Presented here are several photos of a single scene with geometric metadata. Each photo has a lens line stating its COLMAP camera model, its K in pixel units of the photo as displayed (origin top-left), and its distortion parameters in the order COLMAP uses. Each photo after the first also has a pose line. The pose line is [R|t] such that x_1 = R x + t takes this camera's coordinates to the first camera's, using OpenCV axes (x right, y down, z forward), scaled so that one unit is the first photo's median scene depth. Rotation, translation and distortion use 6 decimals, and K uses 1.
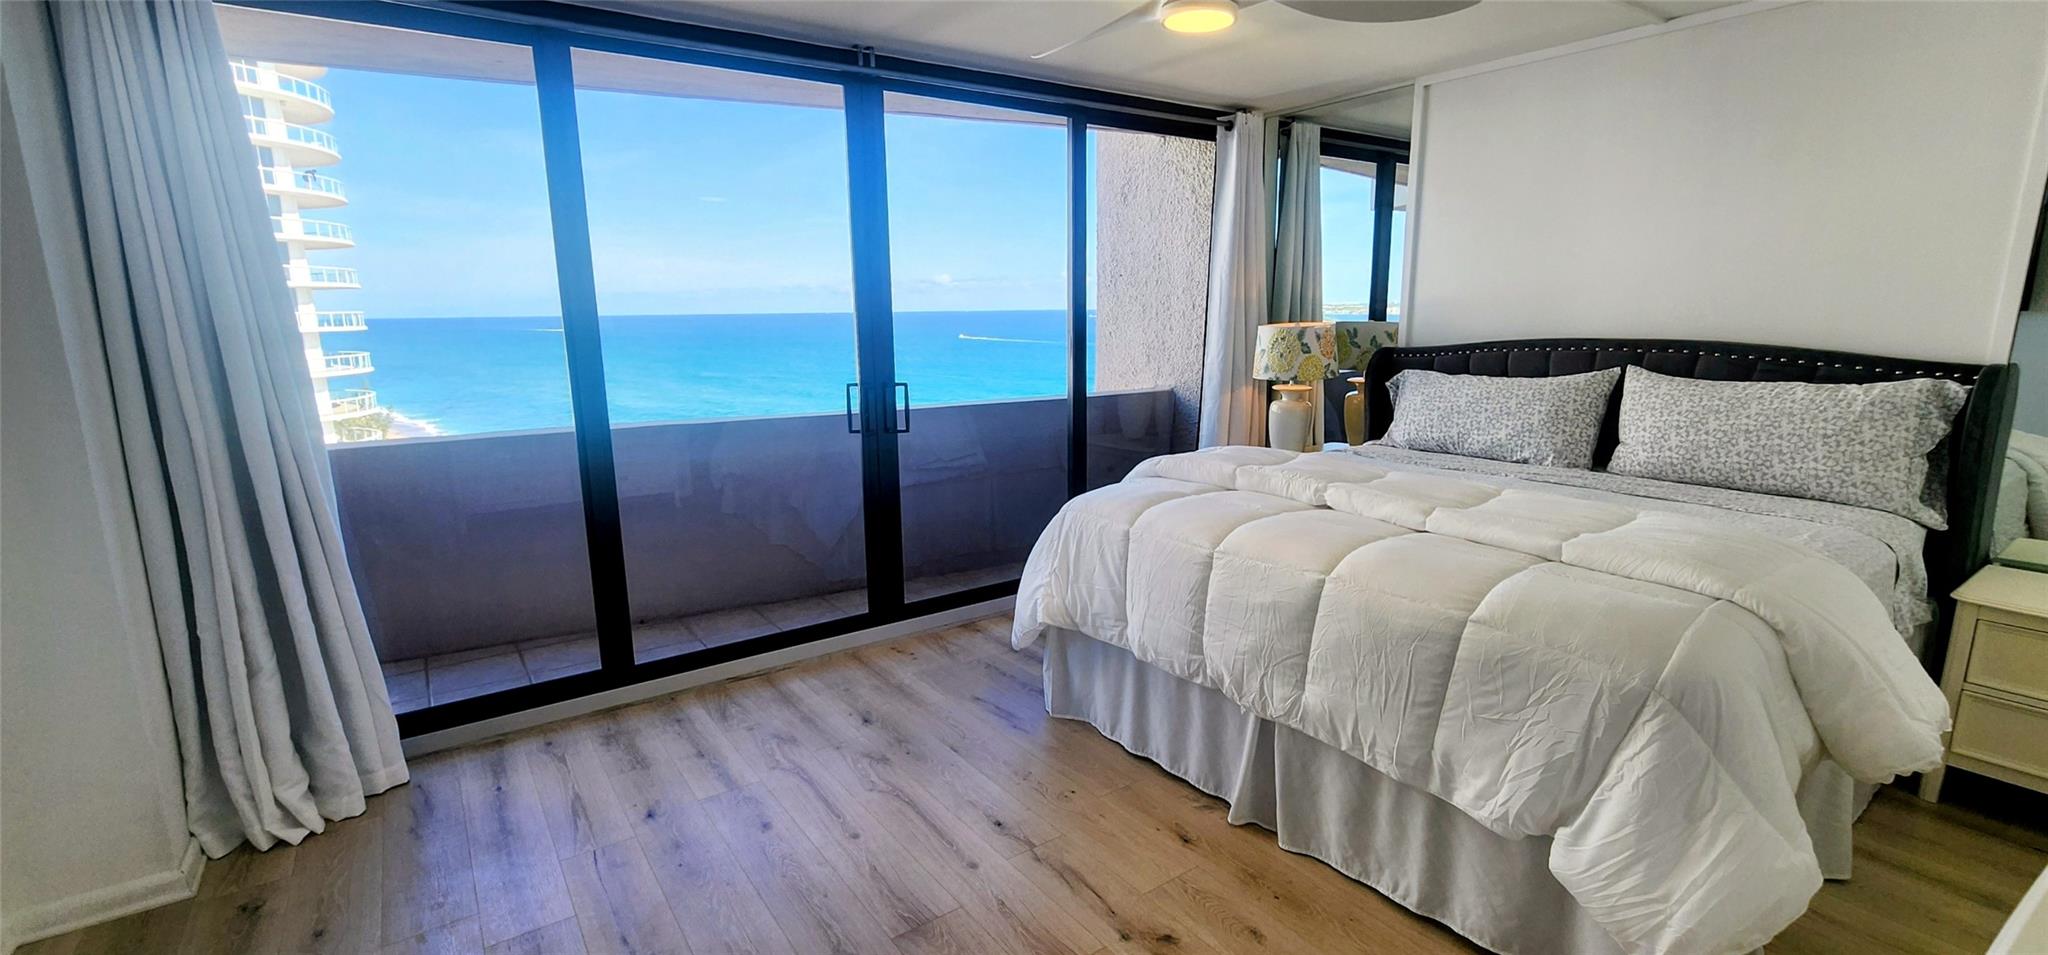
lens RADIAL K [[909.8, 0, 957.5], [0, 909.8, 483.8], [0, 0, 1]] dist [-0.000022, 0.000549]
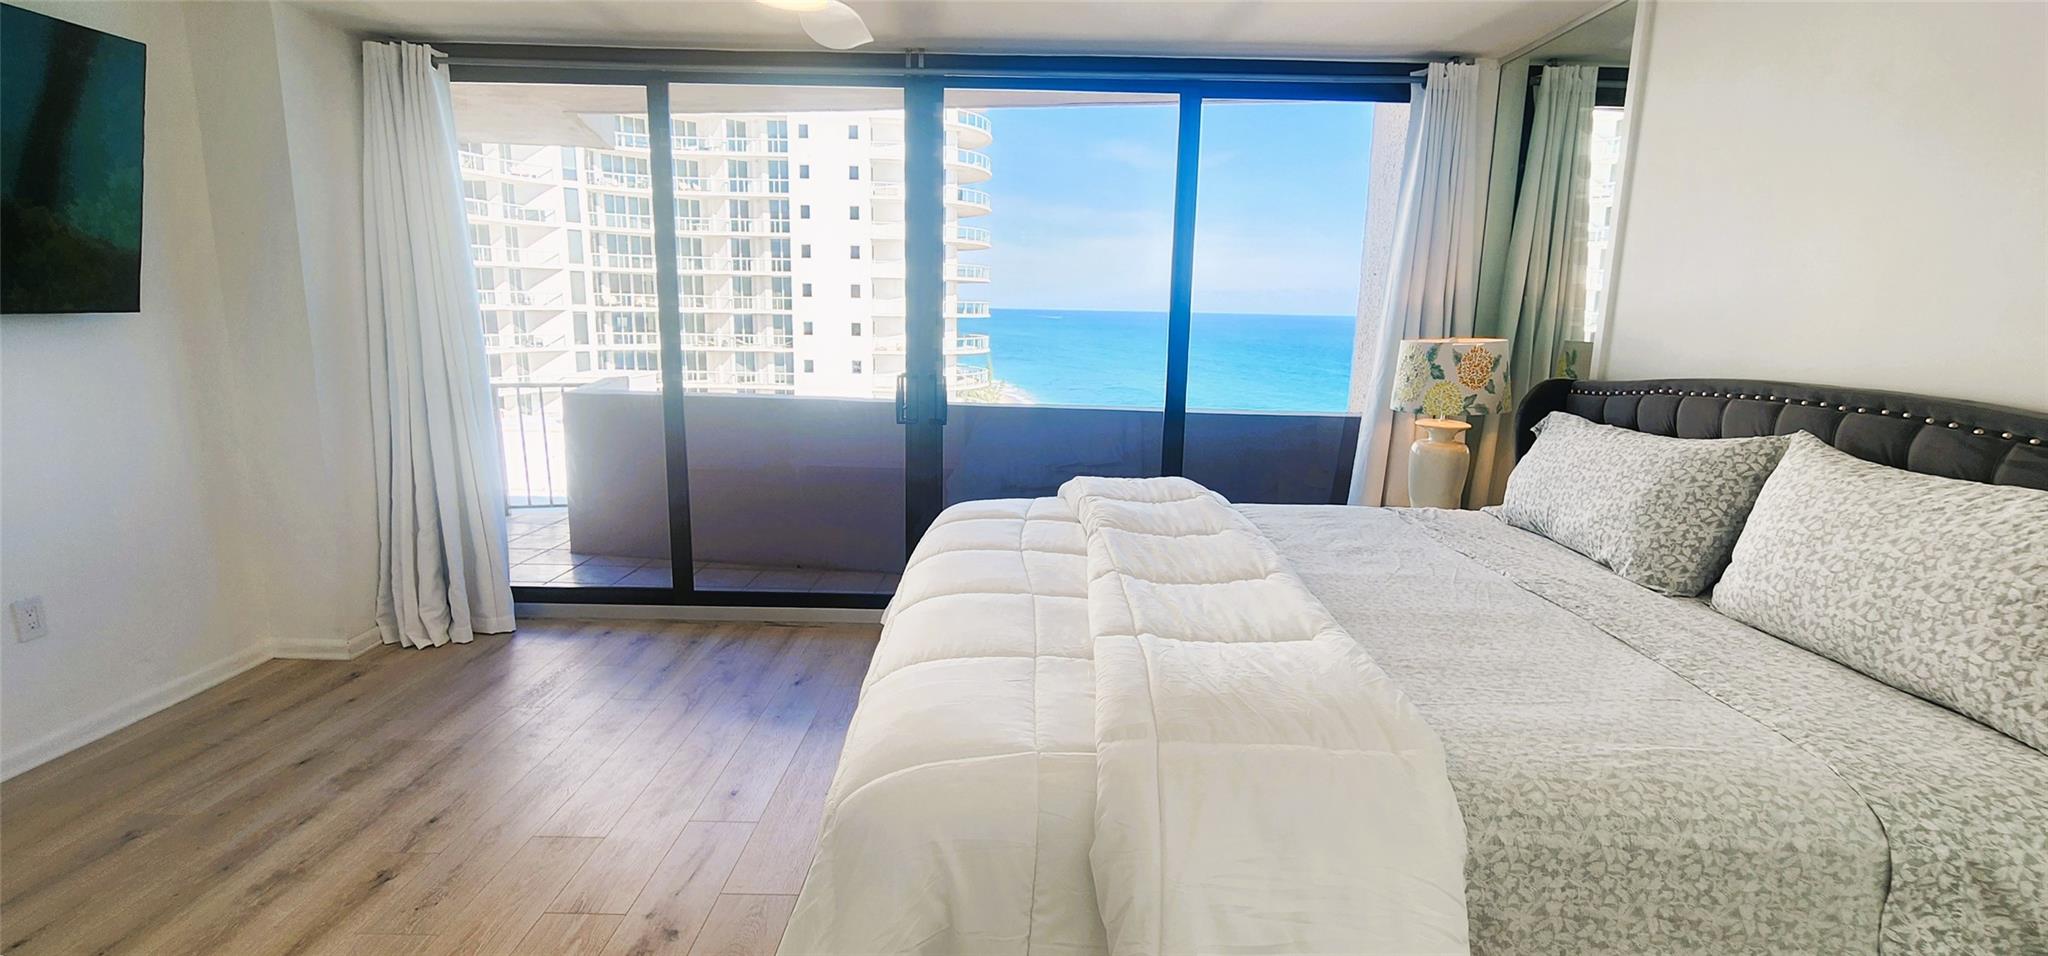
lens RADIAL K [[909.8, 0, 1004.9], [0, 909.8, 486.9], [0, 0, 1]] dist [-0.000022, 0.000549]
pose [[0.815007, 0.140263, -0.562219, 0.611150], [-0.138305, 0.989306, 0.046323, -0.048017], [0.562704, 0.040004, 0.825690, 0.216501]]
